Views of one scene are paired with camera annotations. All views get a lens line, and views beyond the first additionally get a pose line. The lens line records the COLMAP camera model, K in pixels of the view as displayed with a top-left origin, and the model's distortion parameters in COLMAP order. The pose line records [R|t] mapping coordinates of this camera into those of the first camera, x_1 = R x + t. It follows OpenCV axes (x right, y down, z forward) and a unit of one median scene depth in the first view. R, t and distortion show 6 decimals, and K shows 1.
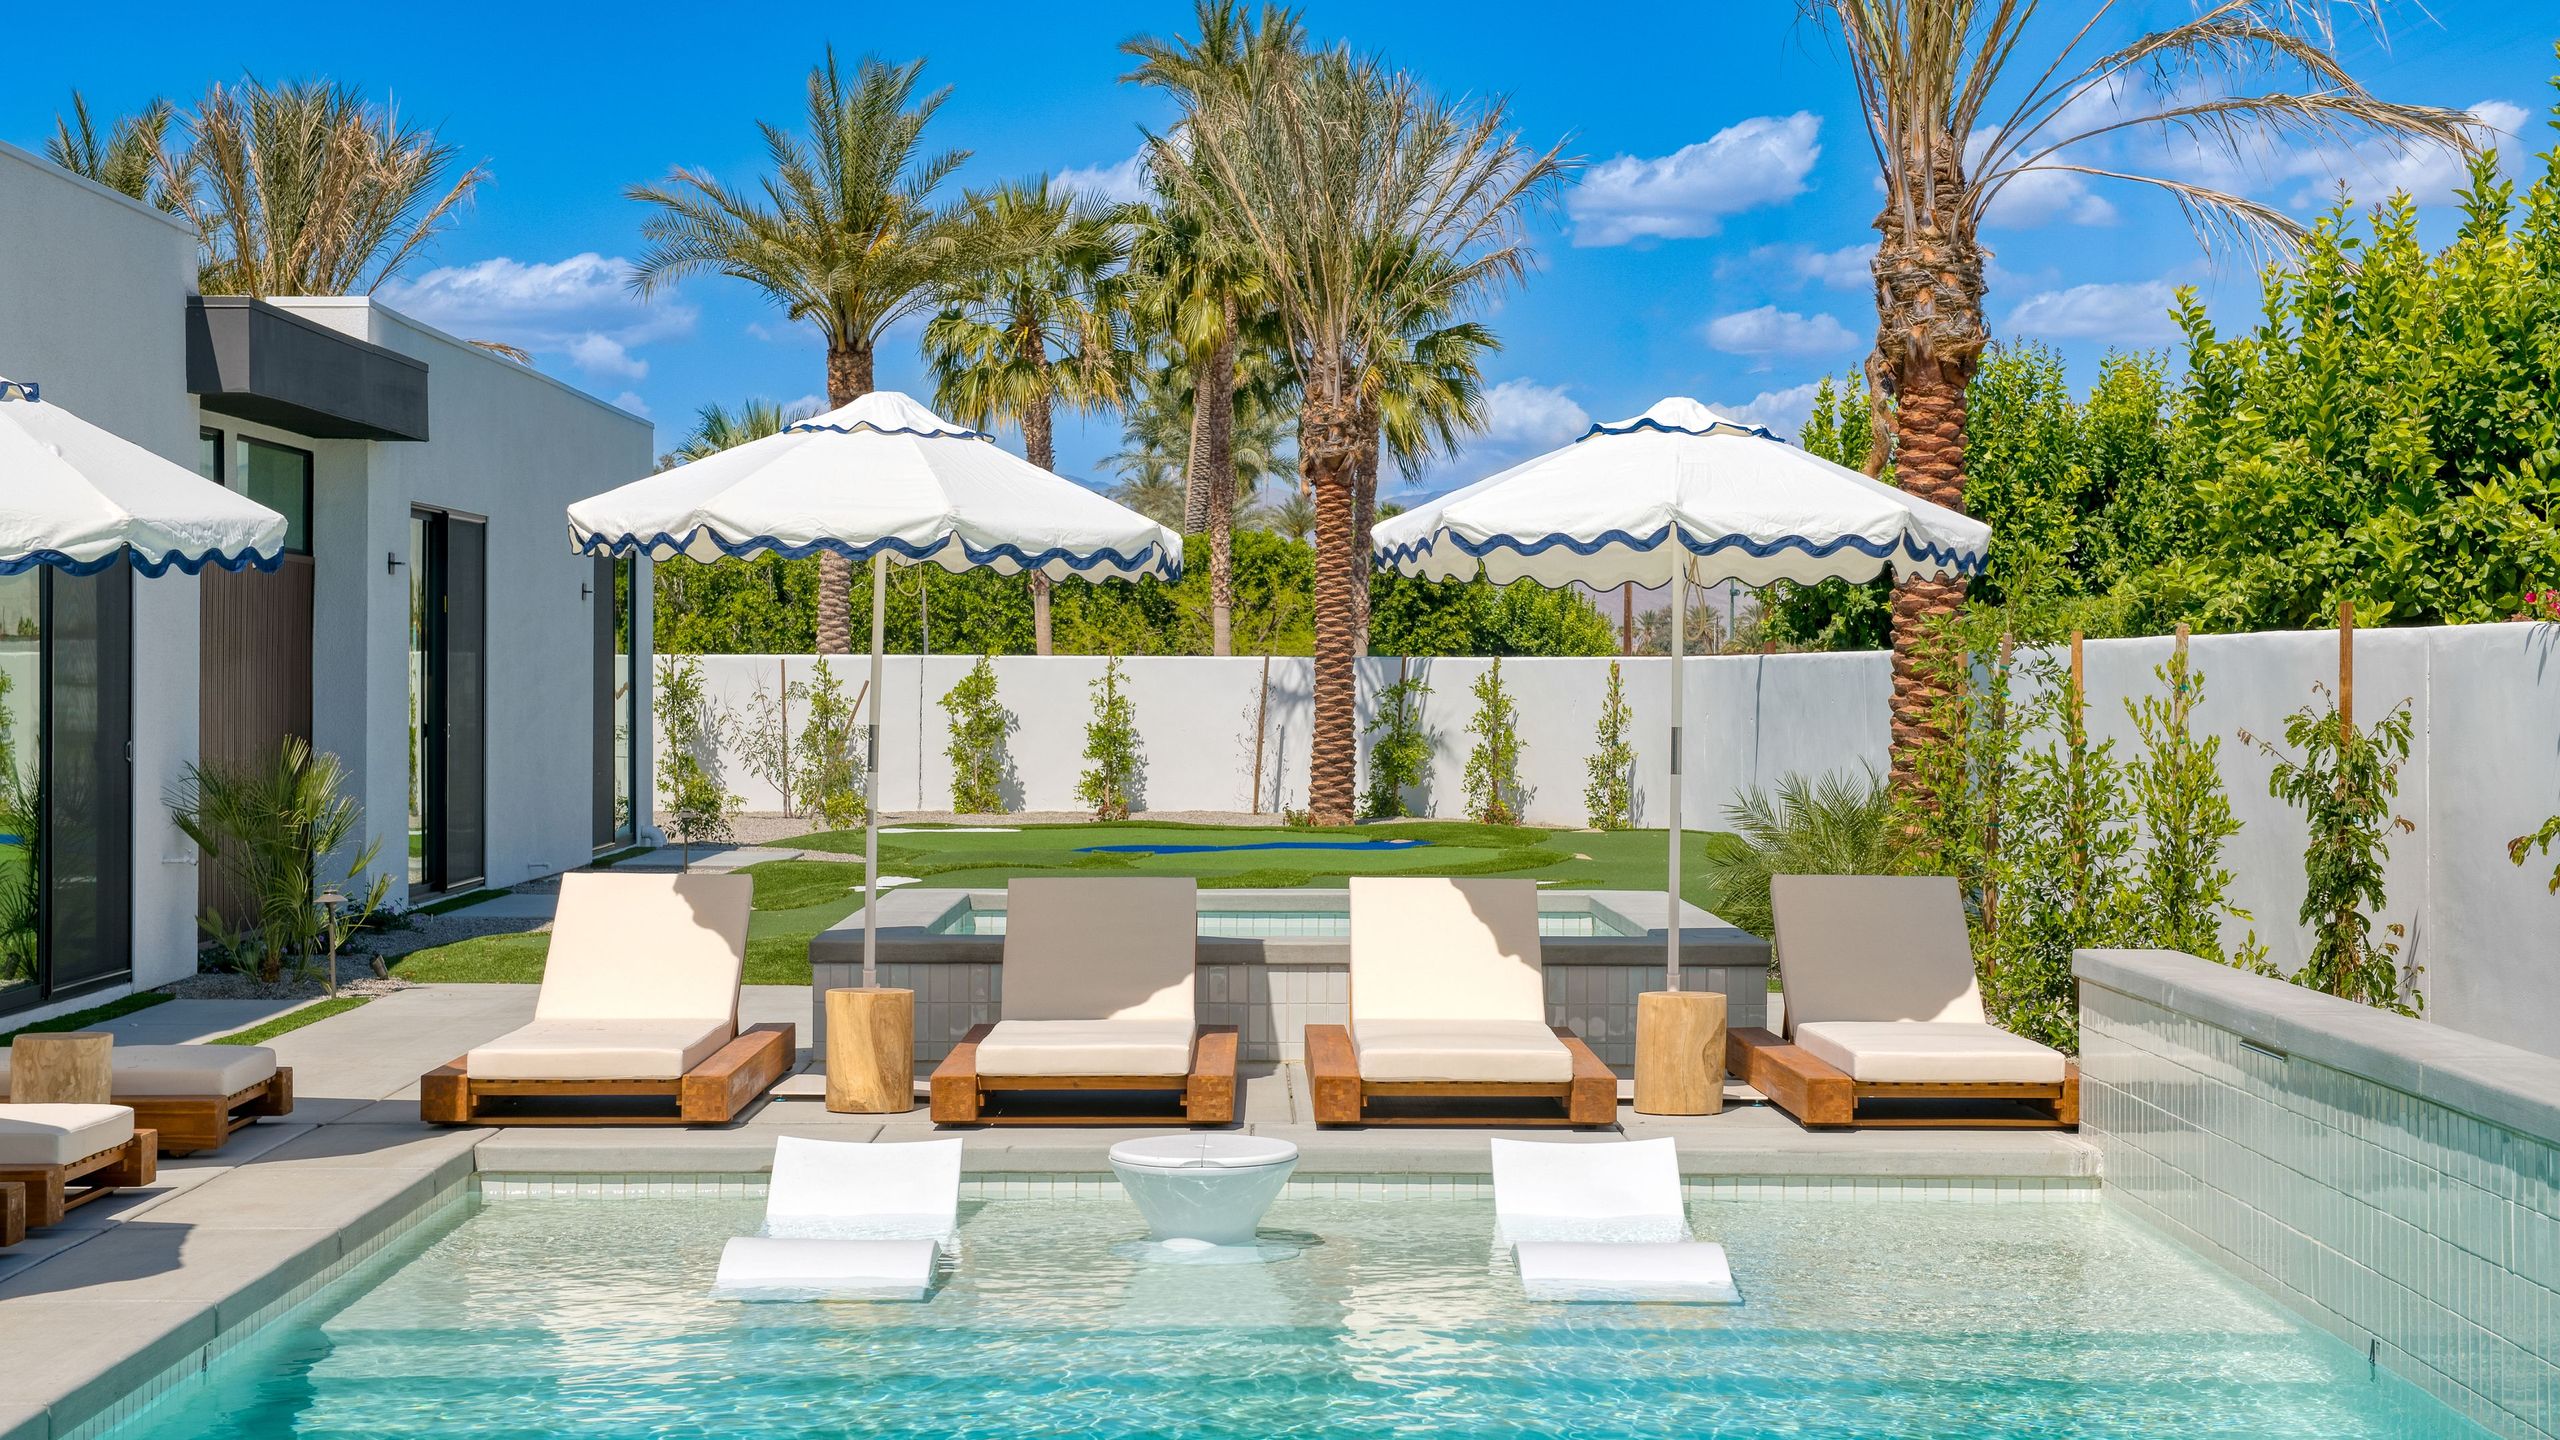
lens RADIAL K [[3985.8, 0, 1284.0], [0, 3985.8, 711.1], [0, 0, 1]] dist [0.146355, 0.000000]
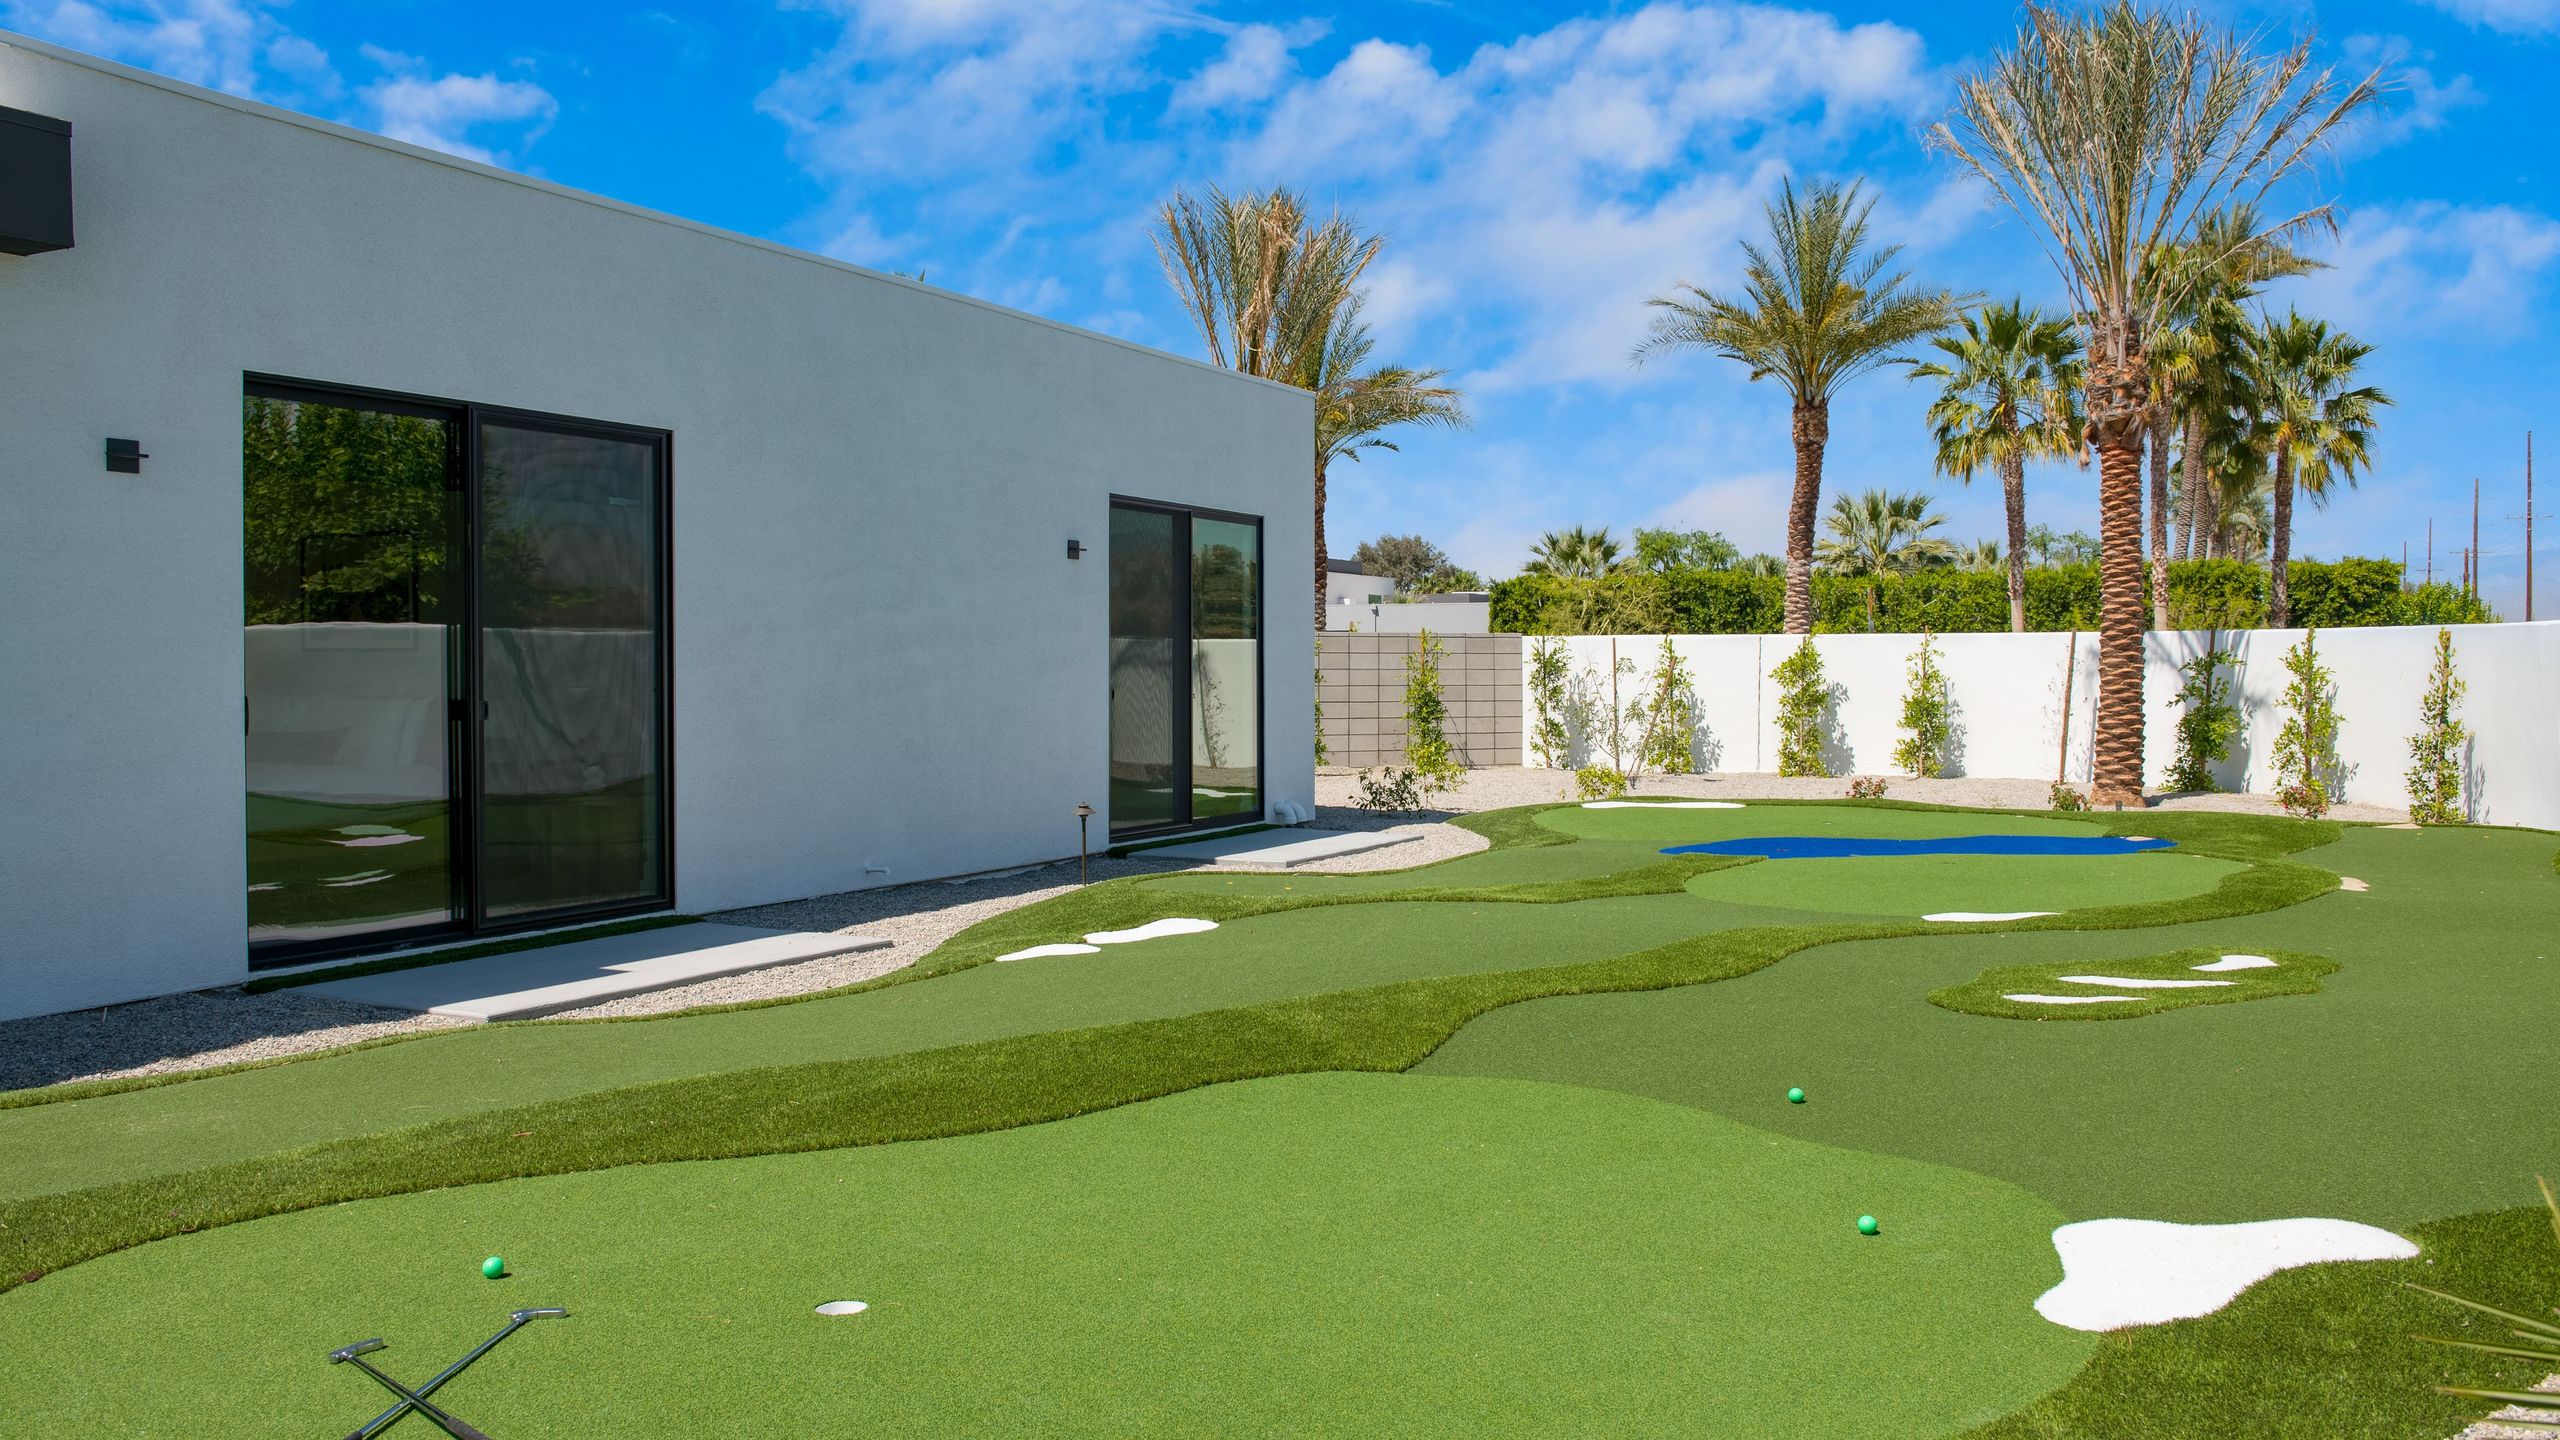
lens RADIAL K [[2072.2, 0, 1278.0], [0, 2072.2, 704.1], [0, 0, 1]] dist [-0.017359, -0.006444]
pose [[0.895315, 0.005347, -0.445402, 0.054640], [-0.000877, 0.999947, 0.010240, -0.000173], [0.445433, -0.008777, 0.895272, 0.474491]]
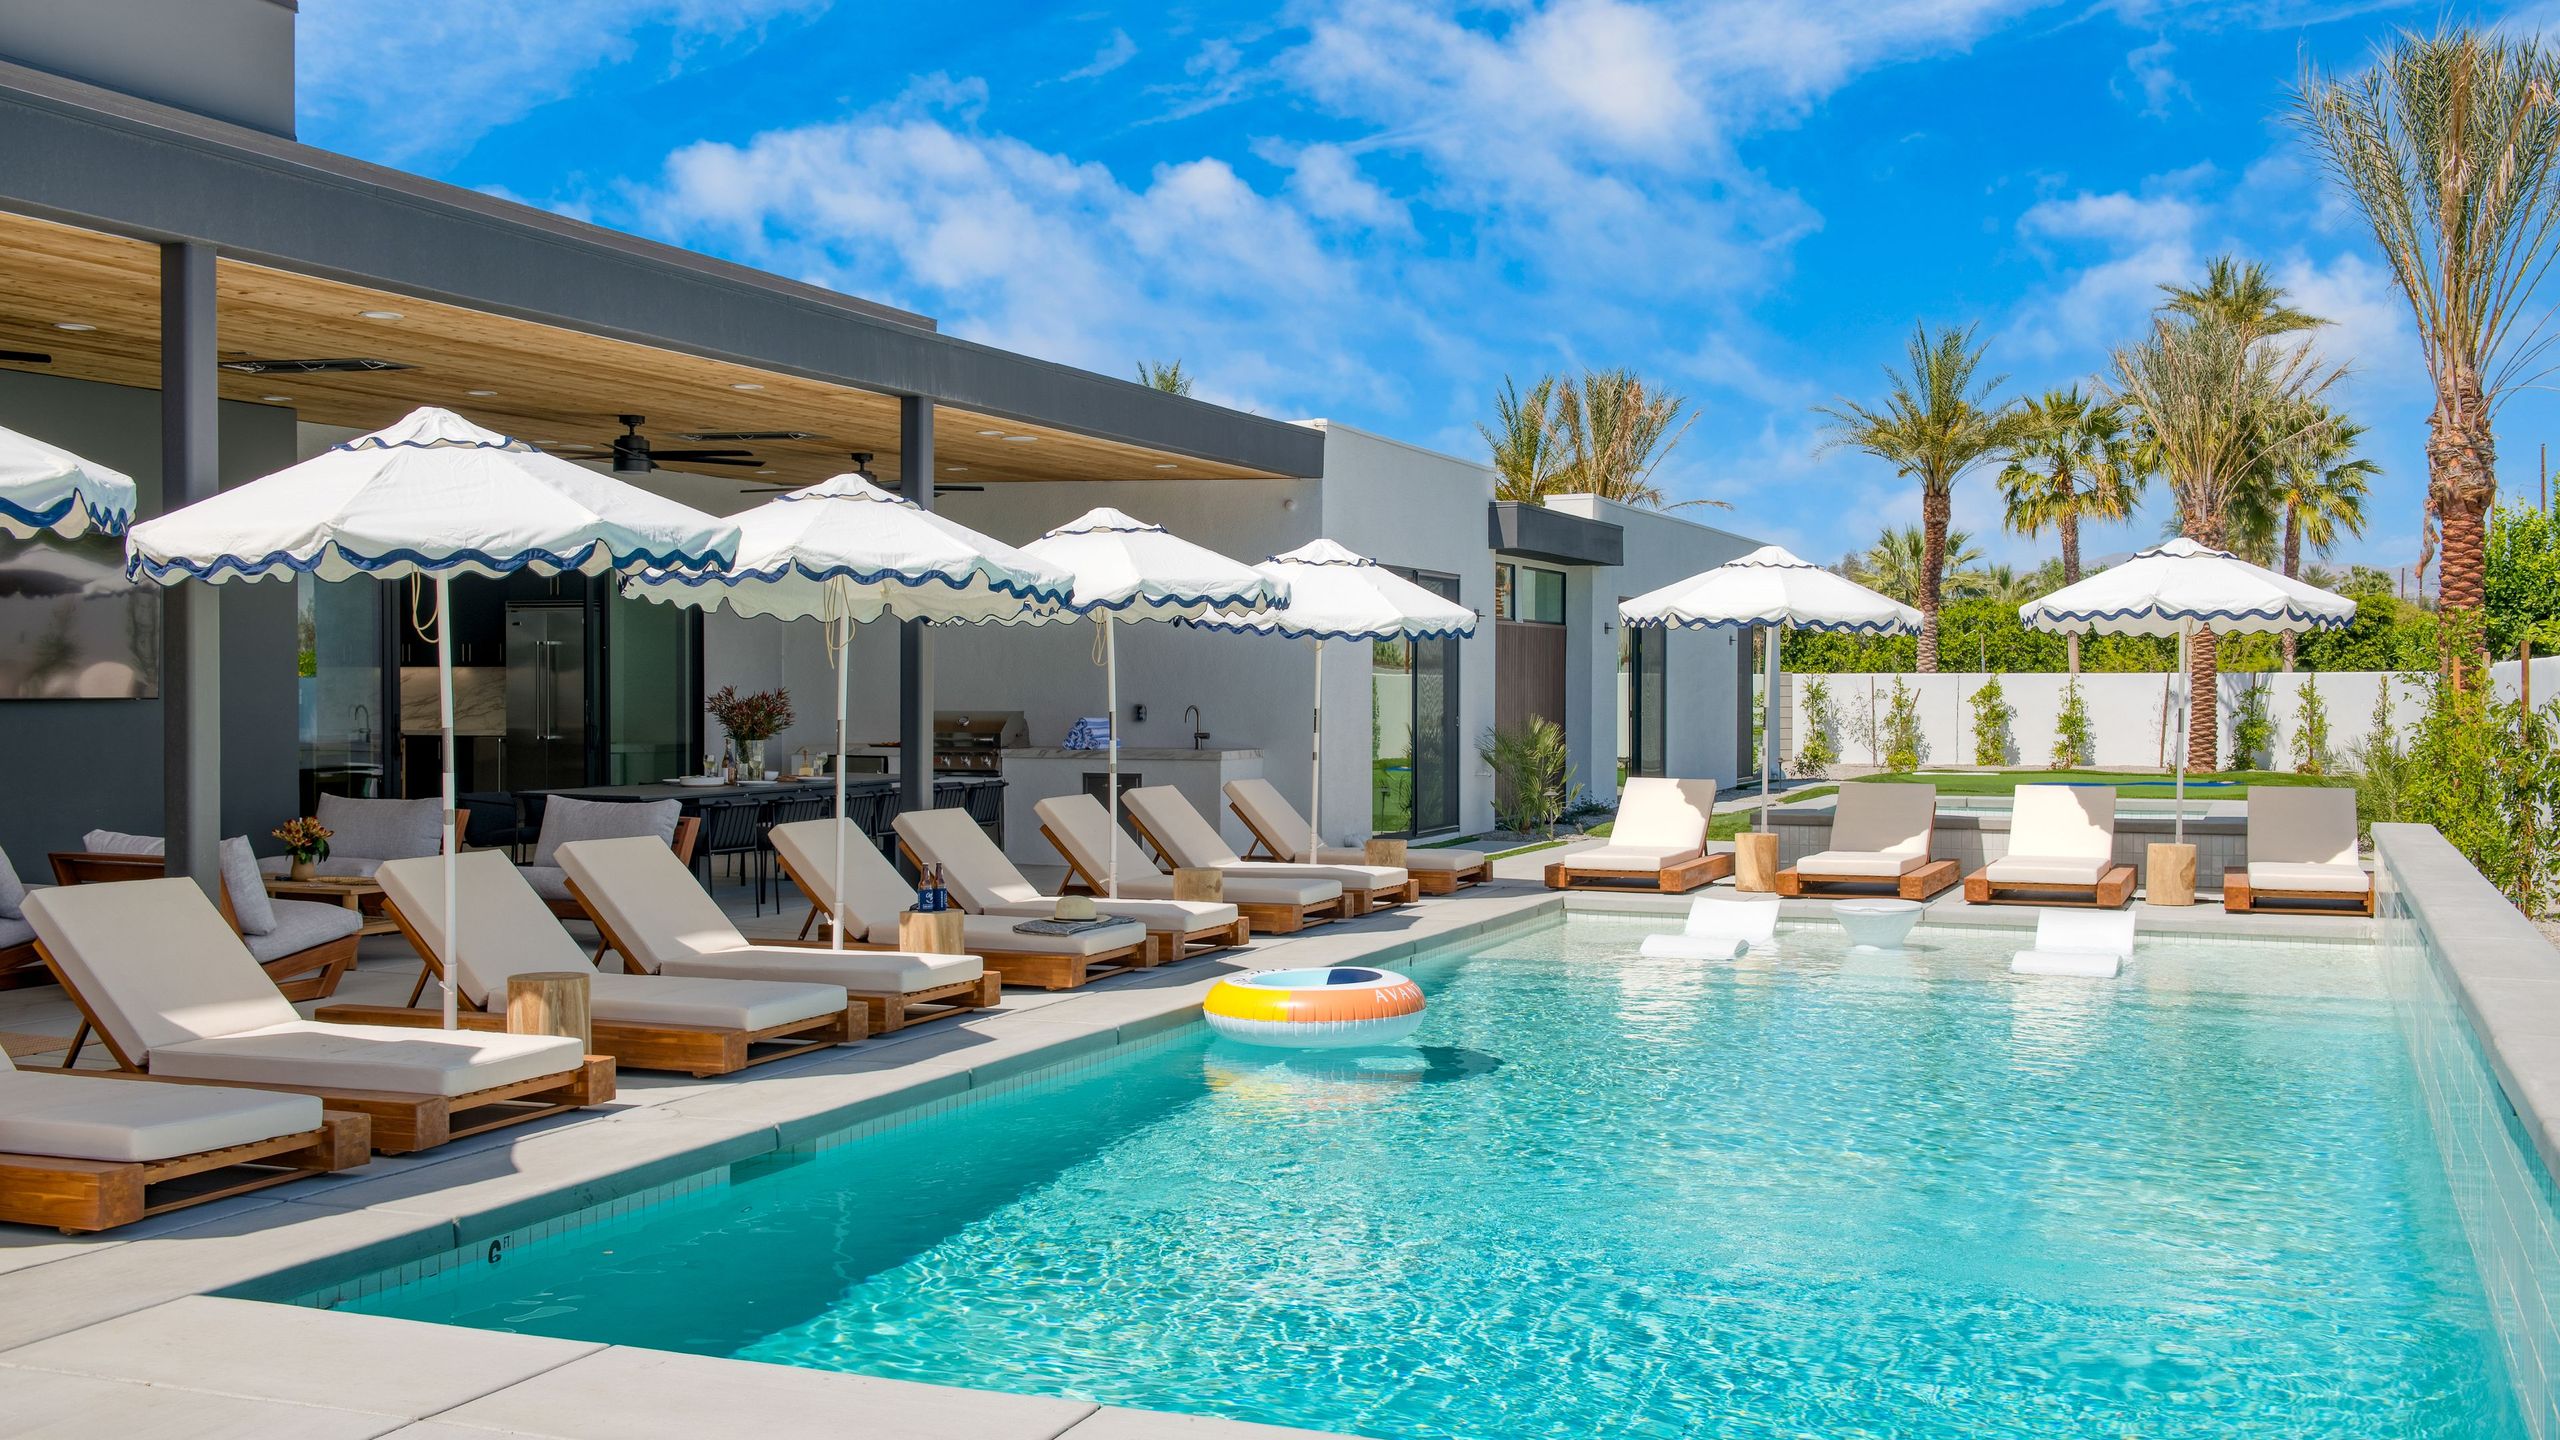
lens RADIAL K [[2431.4, 0, 1274.2], [0, 2431.4, 716.4], [0, 0, 1]] dist [0.007950, 0.000000]
pose [[0.920083, 0.001413, -0.391721, 0.055541], [-0.000251, 0.999995, 0.003017, 0.001600], [0.391724, -0.002677, 0.920079, -0.091728]]
